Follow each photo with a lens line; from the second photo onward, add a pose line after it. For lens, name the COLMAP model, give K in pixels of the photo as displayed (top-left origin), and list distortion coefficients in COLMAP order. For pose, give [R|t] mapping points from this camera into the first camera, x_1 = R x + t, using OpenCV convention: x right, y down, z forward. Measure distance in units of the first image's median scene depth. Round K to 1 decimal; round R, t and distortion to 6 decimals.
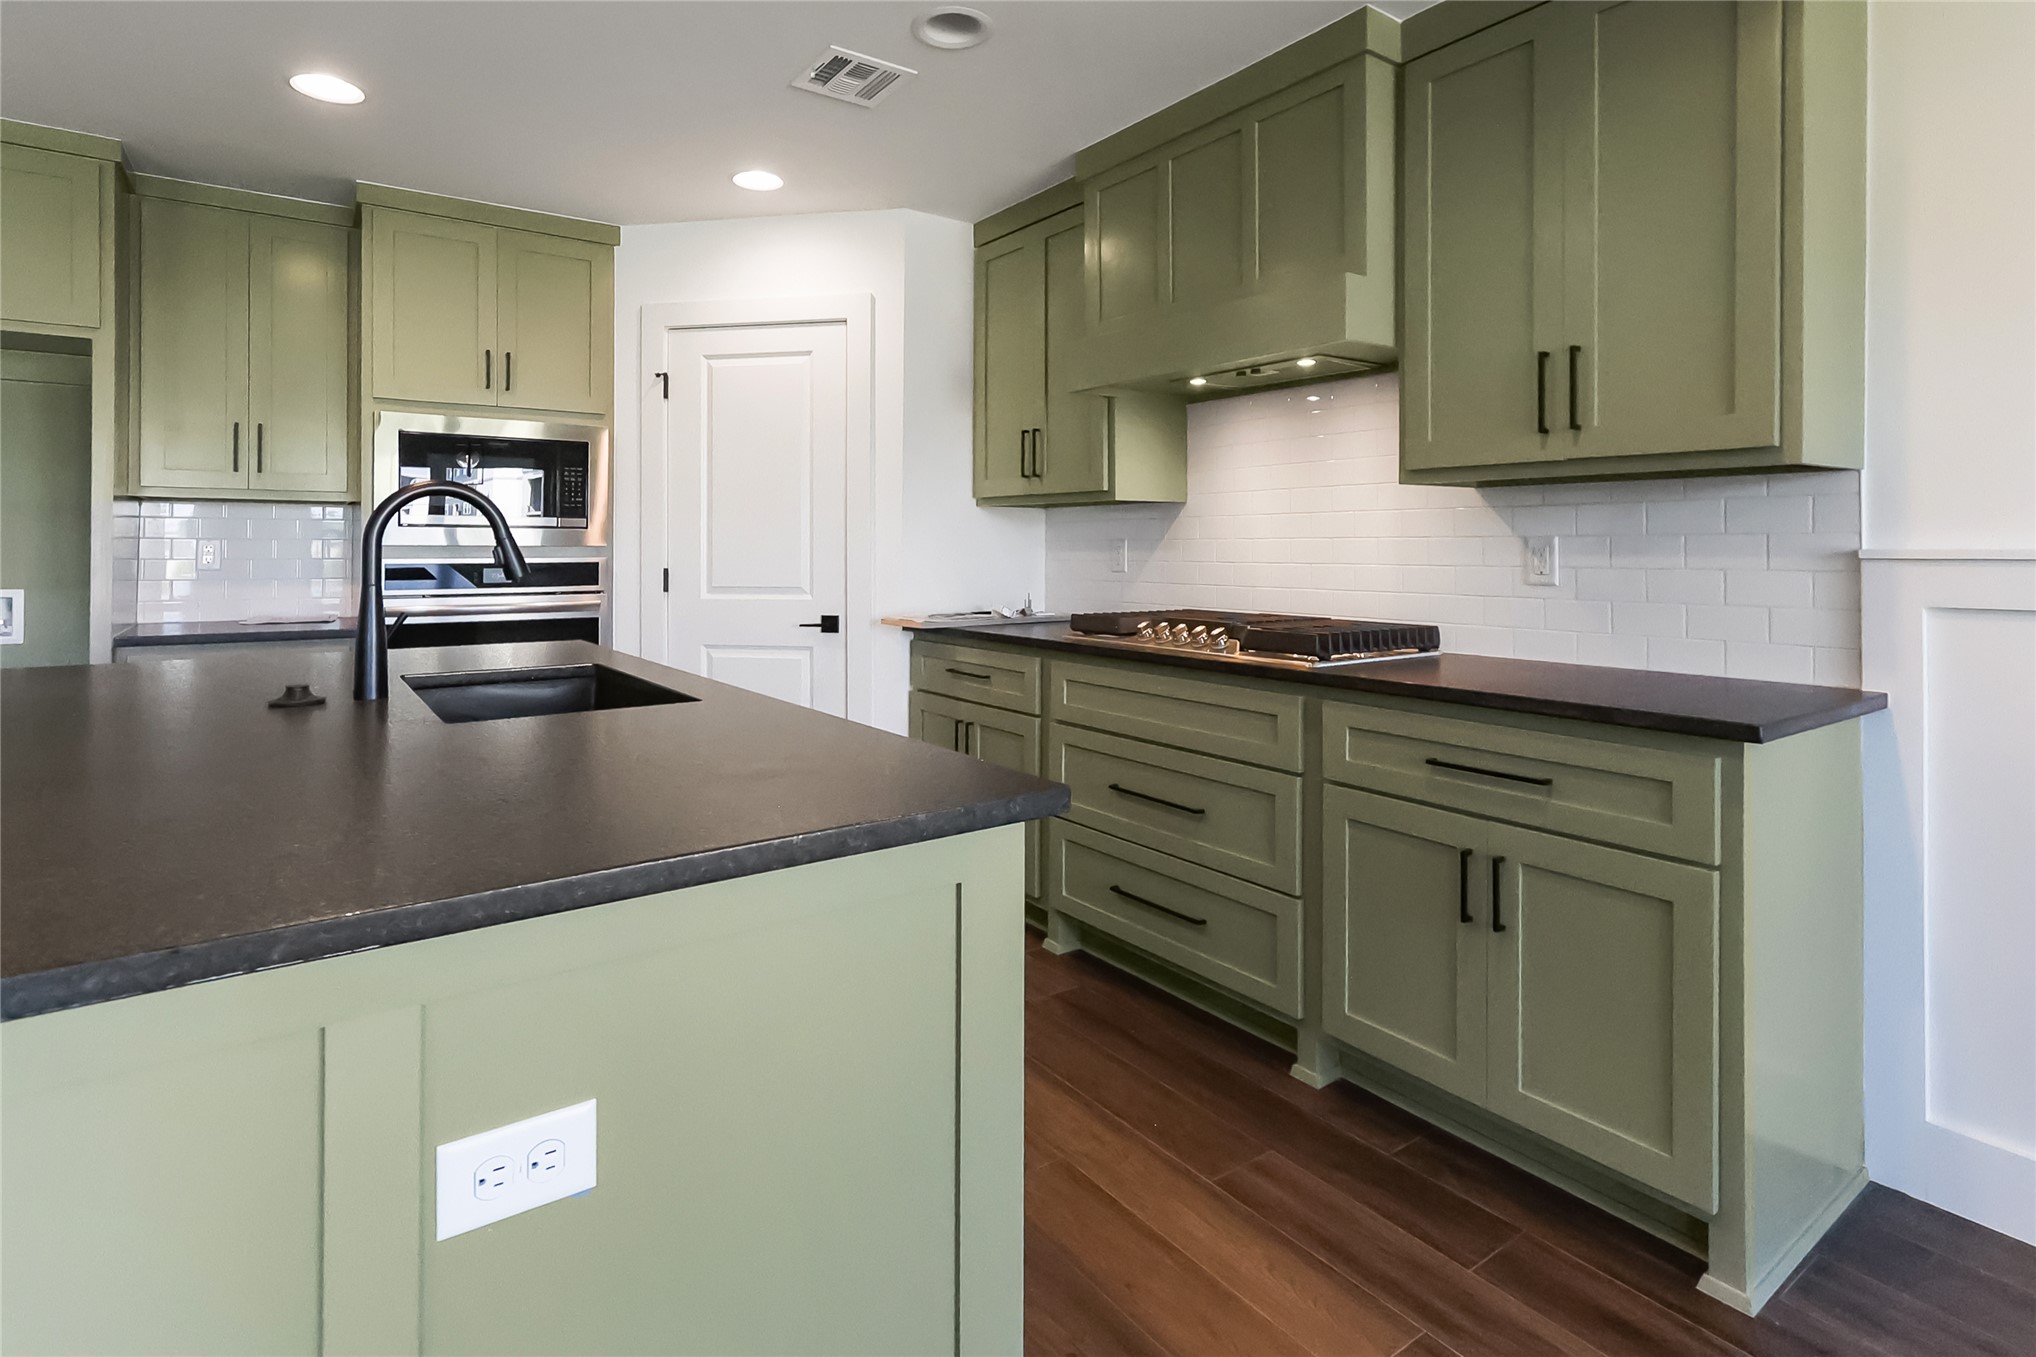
lens RADIAL K [[1005.7, 0, 974.1], [0, 1005.7, 543.9], [0, 0, 1]] dist [0.004296, -0.000591]
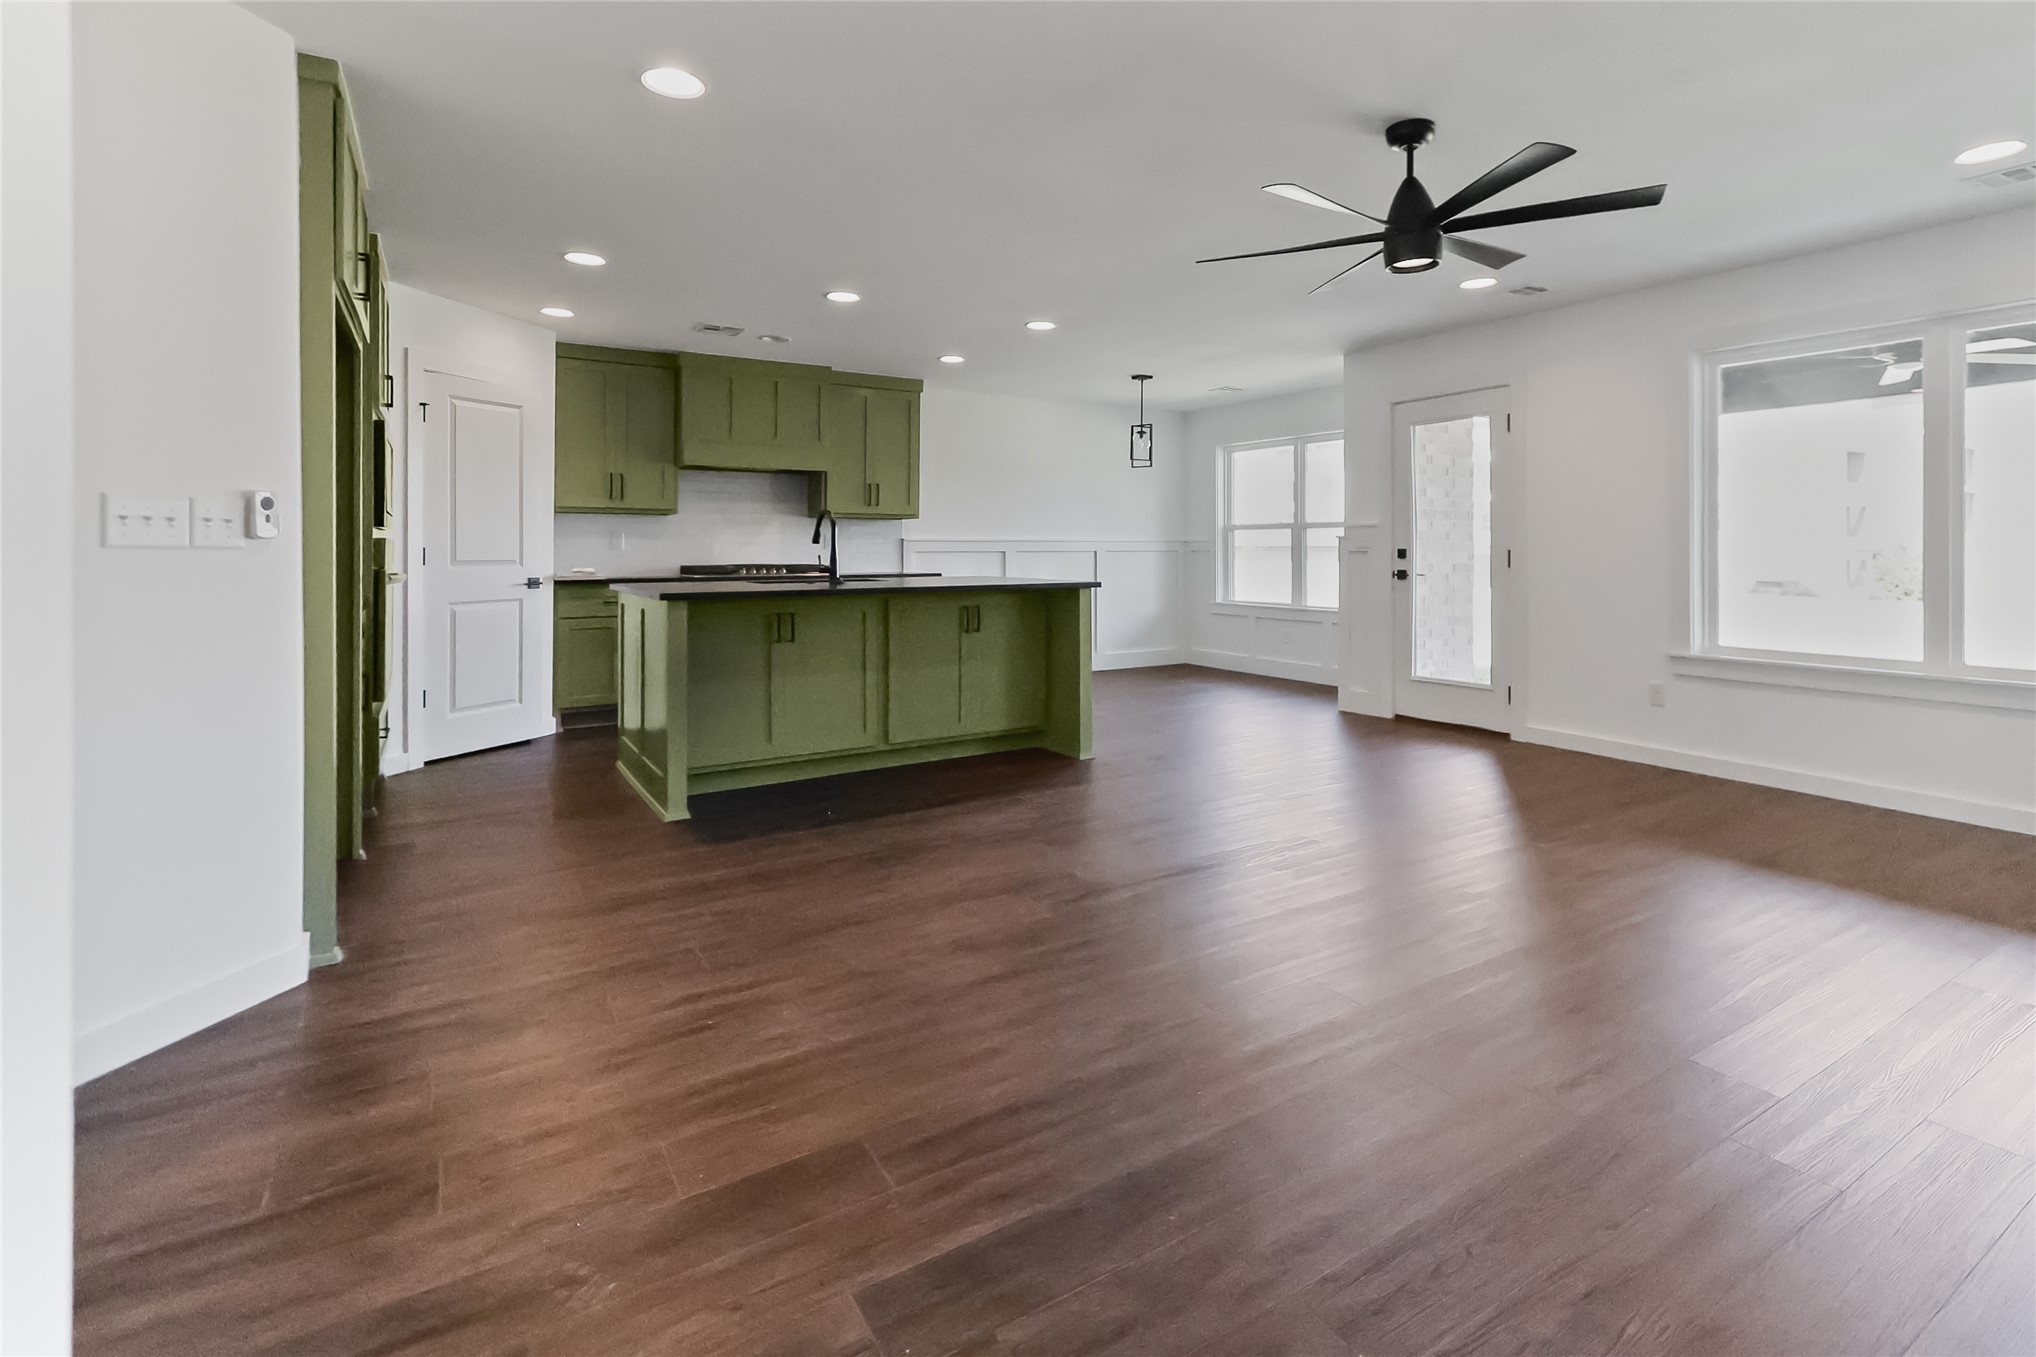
lens RADIAL K [[961.1, 0, 1019.6], [0, 961.1, 551.5], [0, 0, 1]] dist [0.003522, -0.000436]
pose [[0.074450, -0.003734, 0.997218, -2.024559], [-0.002235, 0.999990, 0.003912, 0.028259], [-0.997222, -0.002520, 0.074441, 0.136714]]
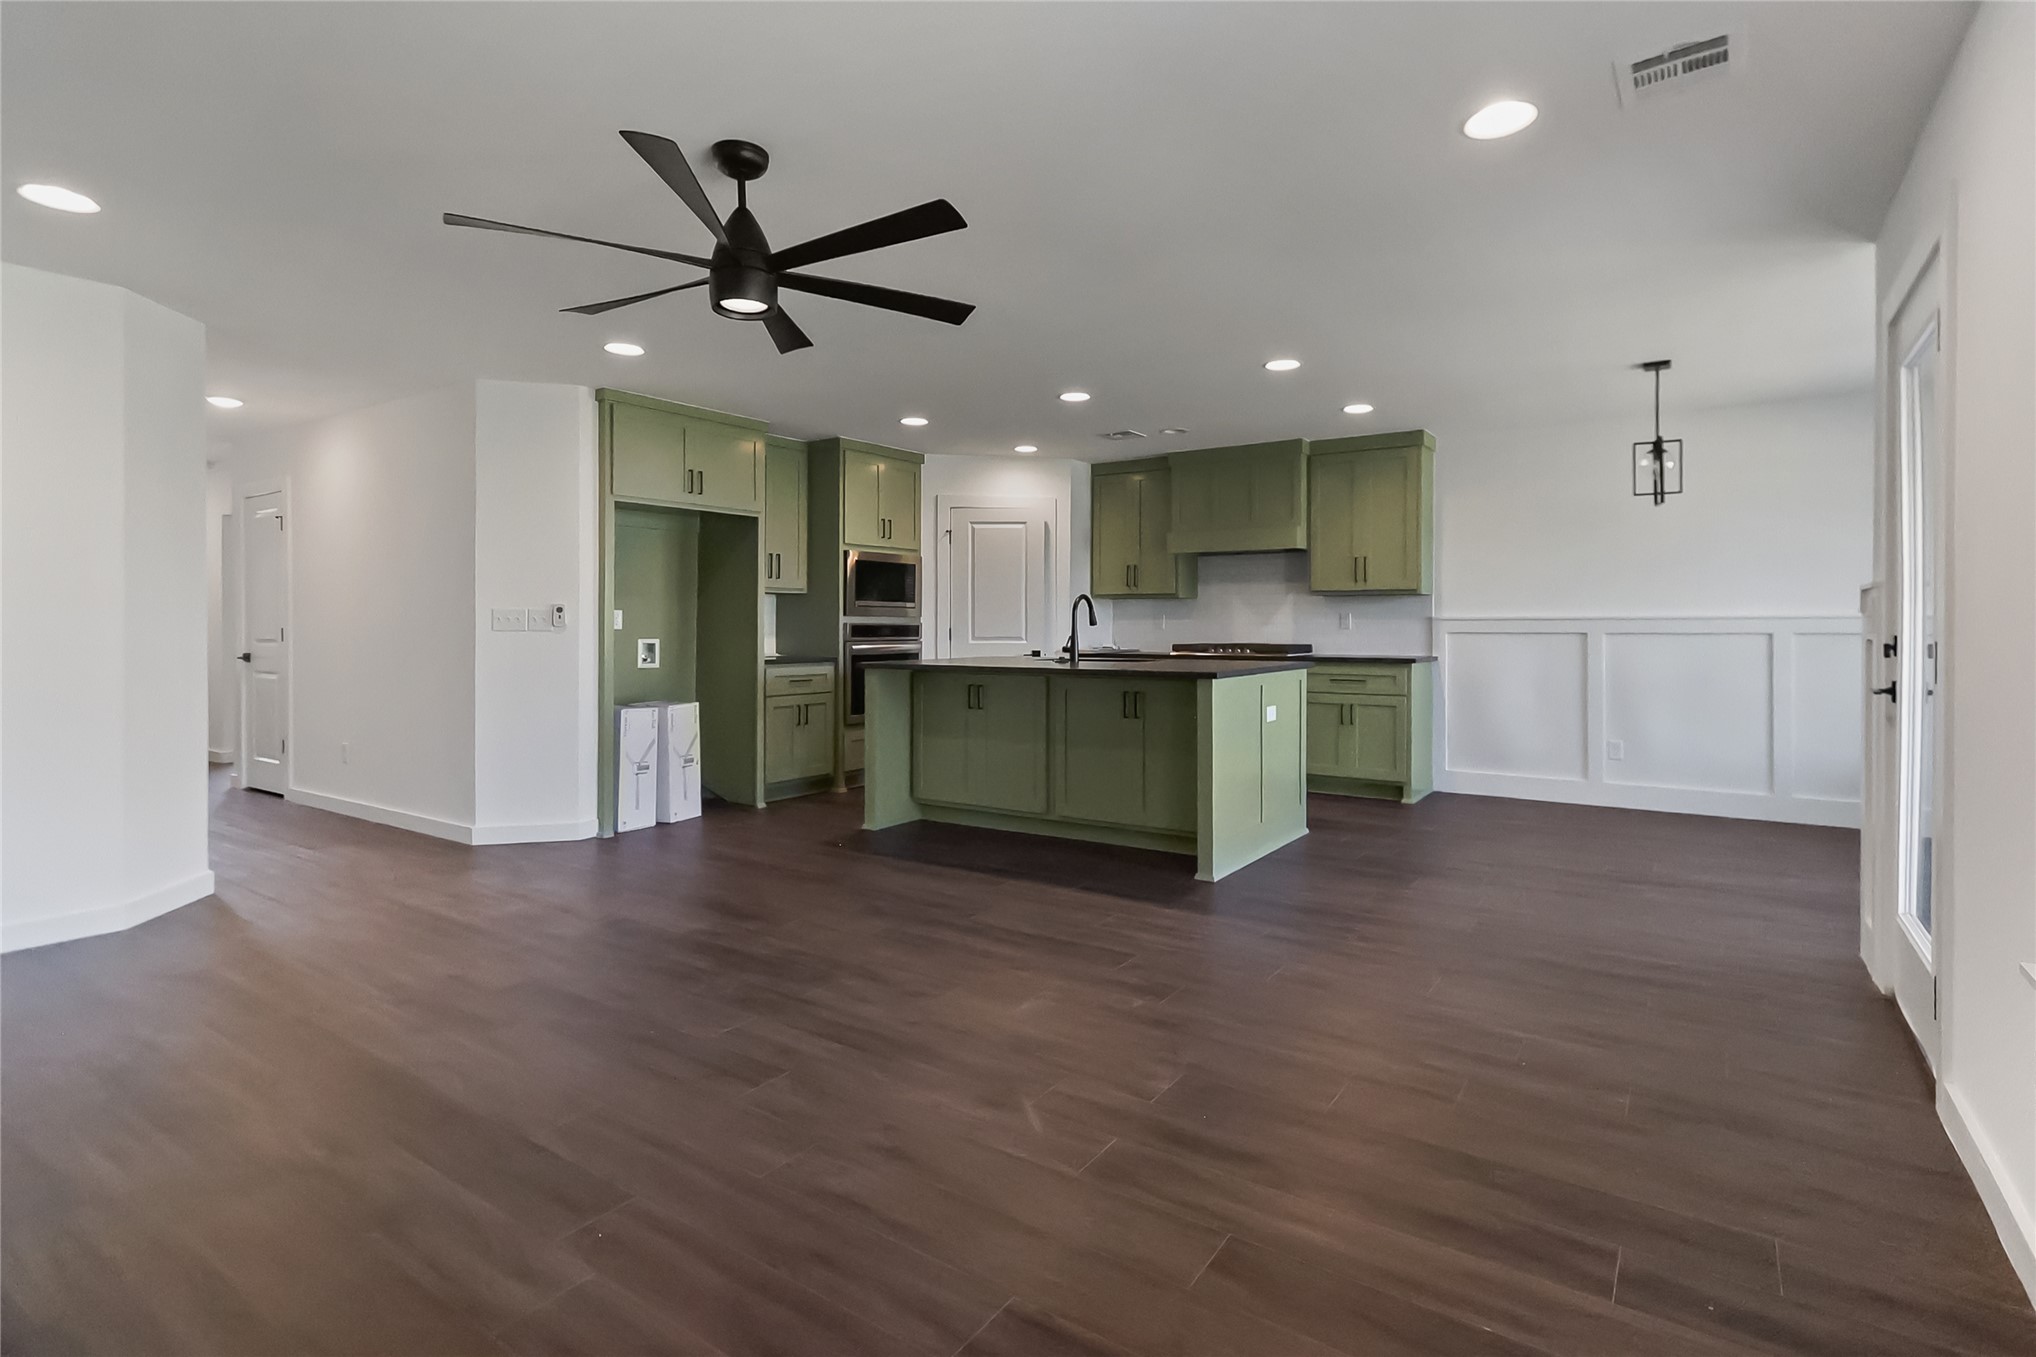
lens RADIAL K [[961.1, 0, 1055.0], [0, 961.1, 624.5], [0, 0, 1]] dist [0.003522, -0.000436]
pose [[0.931992, -0.001663, 0.362475, -1.054112], [0.000095, 0.999991, 0.004343, 0.011553], [-0.362479, -0.004014, 0.931983, -1.113545]]
